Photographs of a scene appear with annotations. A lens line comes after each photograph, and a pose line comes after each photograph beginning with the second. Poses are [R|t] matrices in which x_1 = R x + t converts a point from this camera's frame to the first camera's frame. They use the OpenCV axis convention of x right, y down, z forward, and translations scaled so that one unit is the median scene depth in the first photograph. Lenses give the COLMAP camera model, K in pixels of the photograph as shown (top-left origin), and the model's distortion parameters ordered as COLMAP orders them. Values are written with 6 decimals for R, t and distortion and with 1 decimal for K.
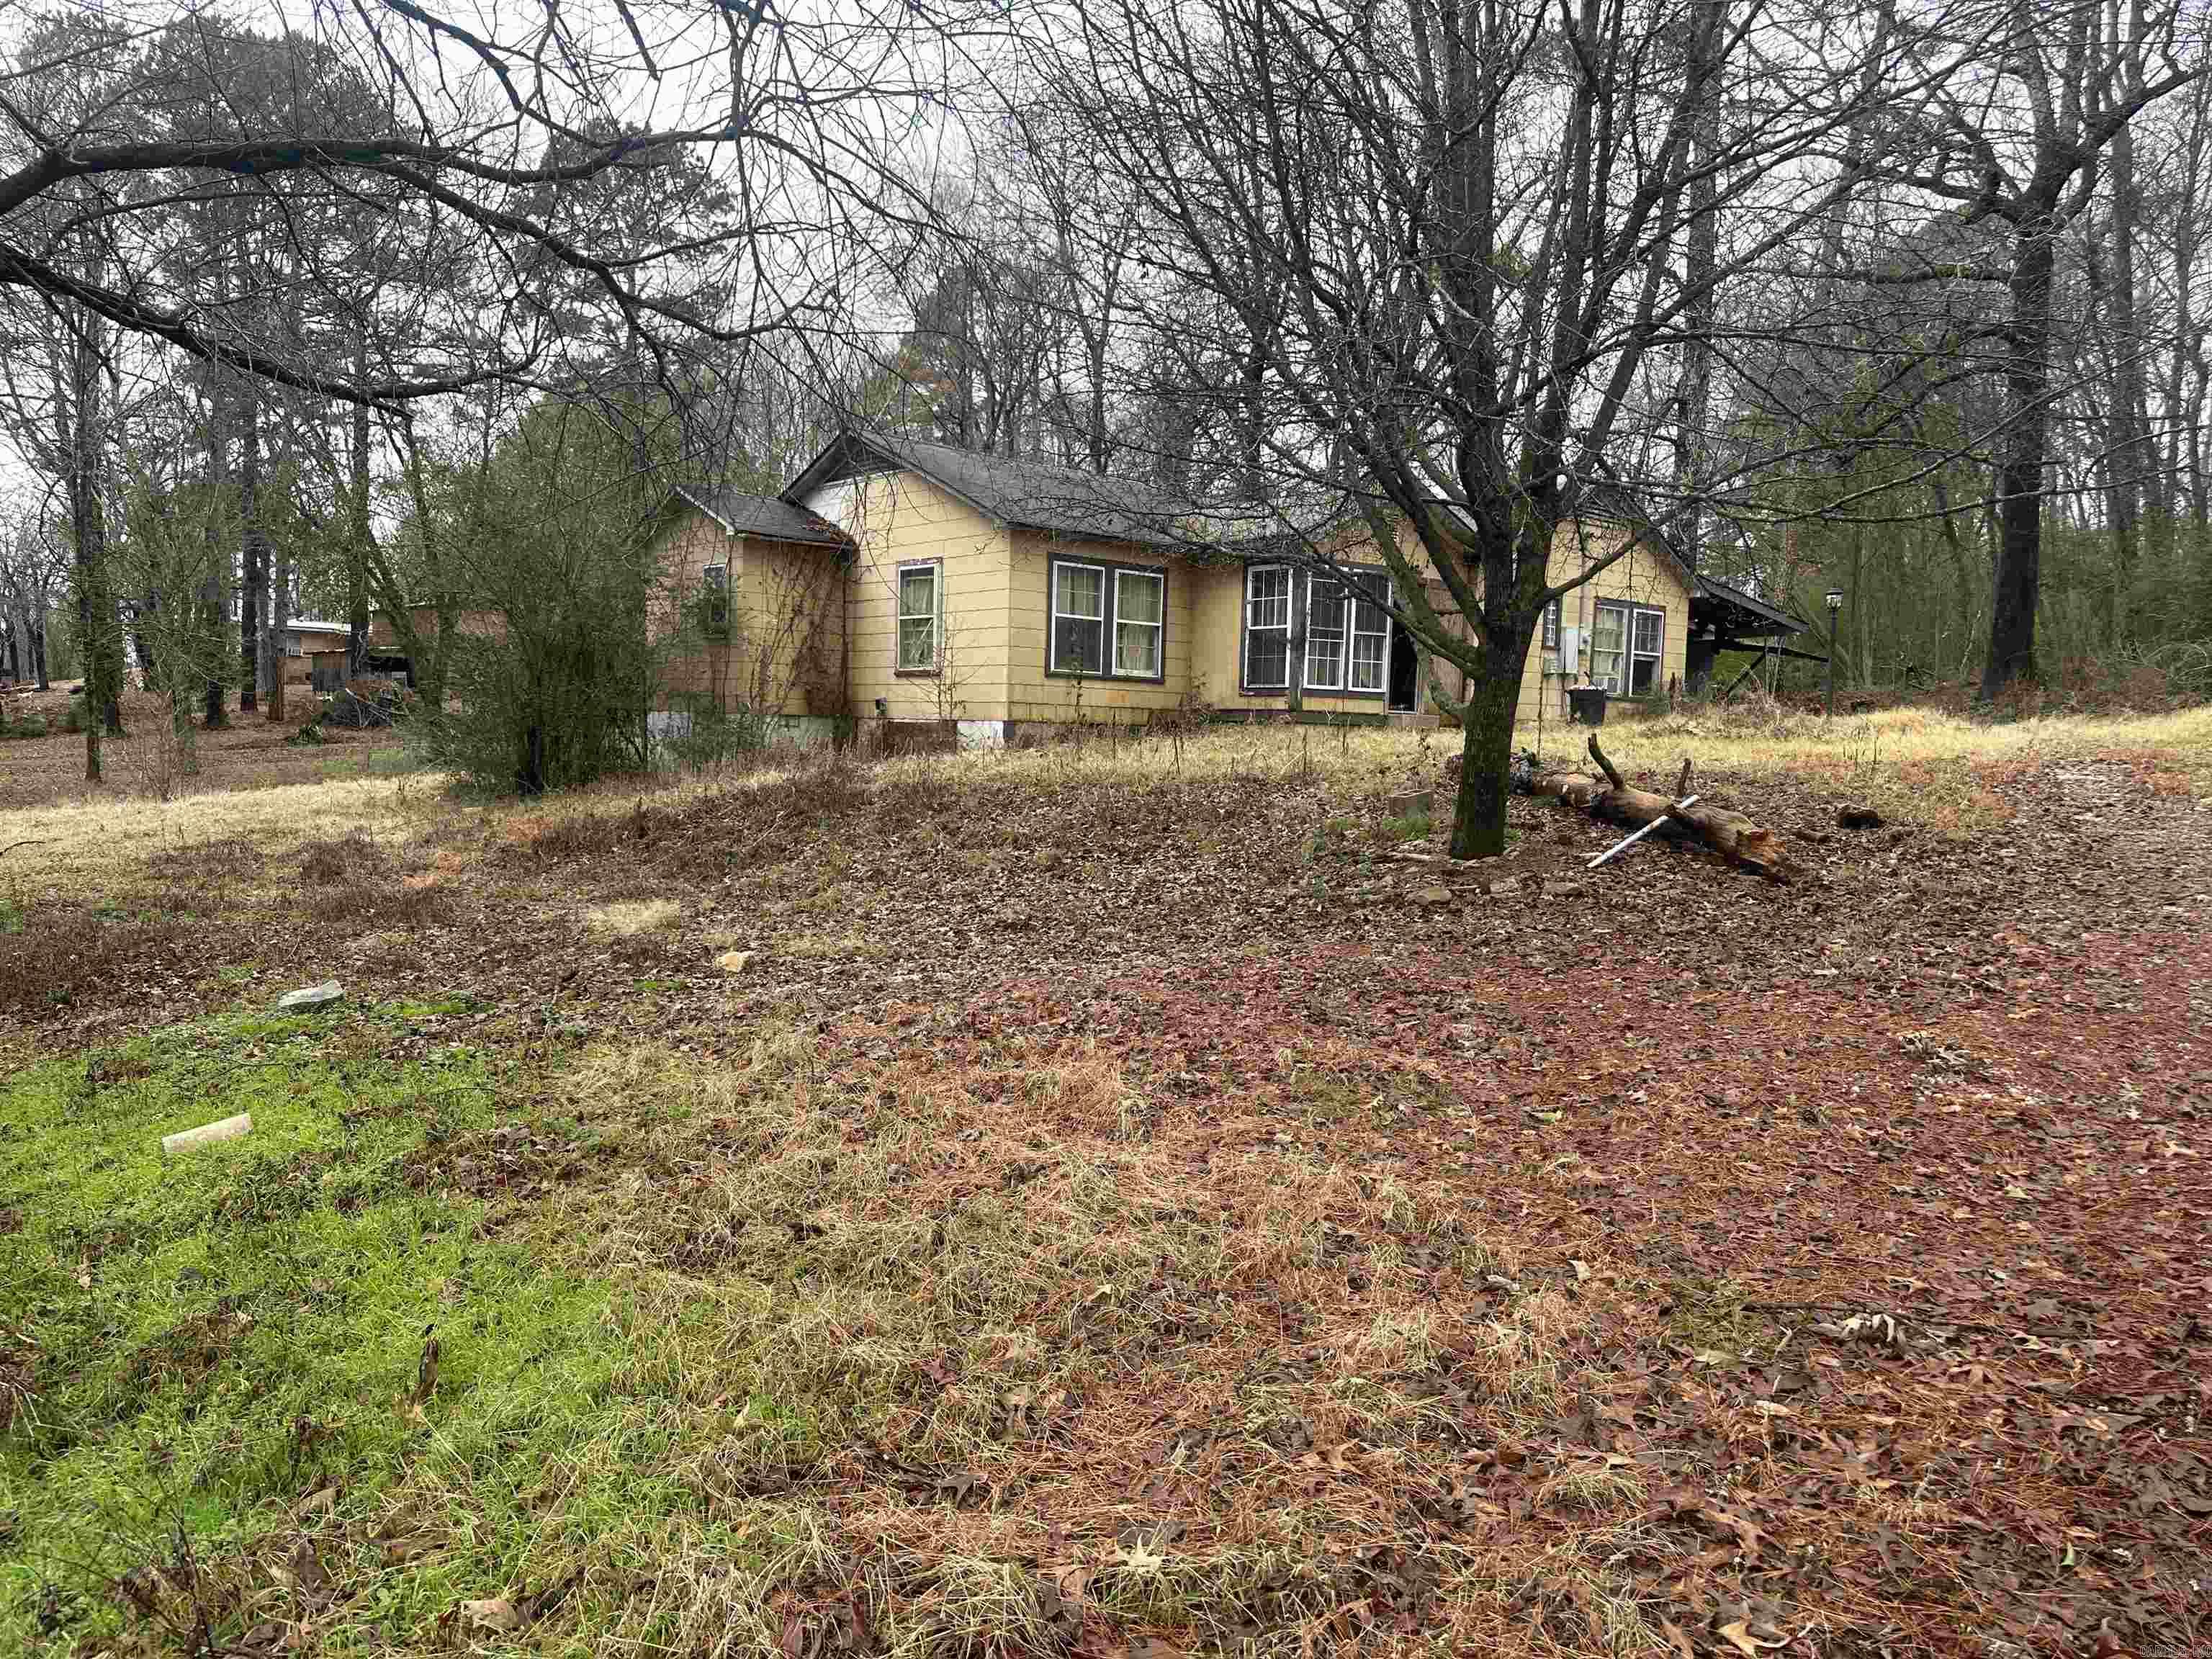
lens RADIAL K [[1778.7, 0, 1100.7], [0, 1778.7, 840.2], [0, 0, 1]] dist [0.238045, -0.098288]
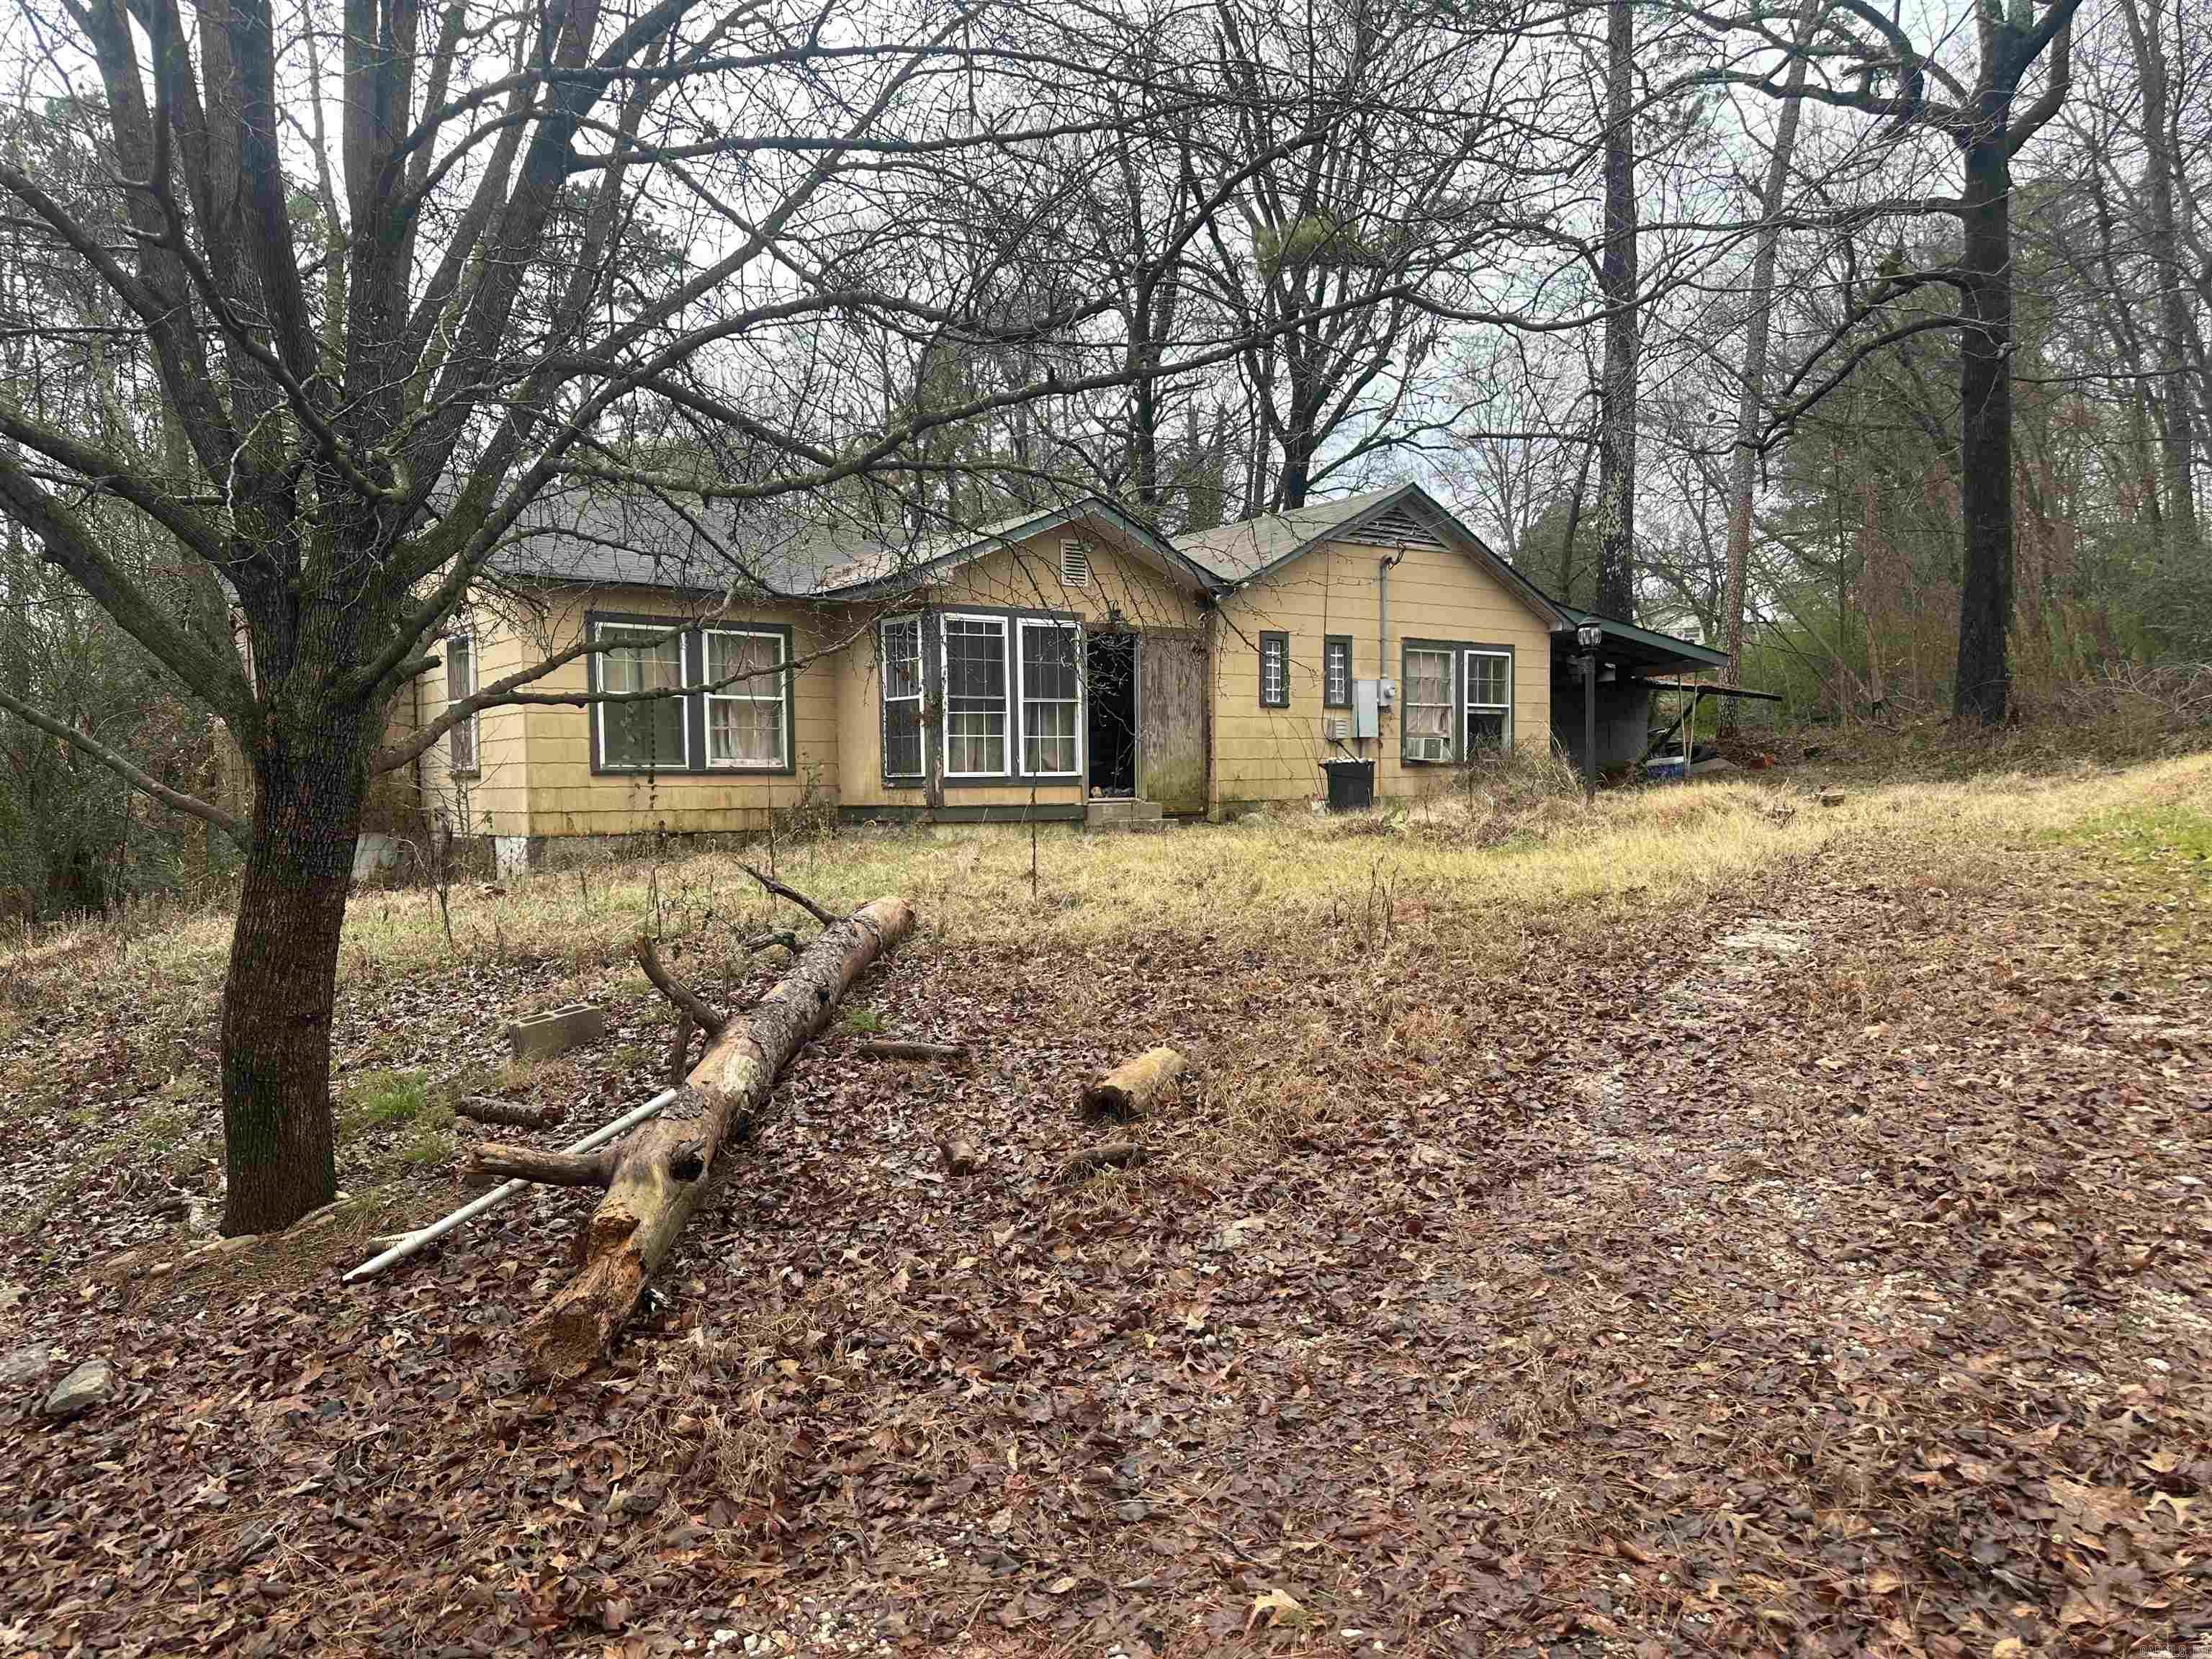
lens RADIAL K [[1778.7, 0, 1100.7], [0, 1778.7, 840.2], [0, 0, 1]] dist [0.238045, -0.098288]
pose [[0.994857, -0.038105, -0.093846, 0.243017], [0.035430, 0.998921, -0.030011, -0.032793], [0.094888, 0.026531, 0.995134, 0.253672]]
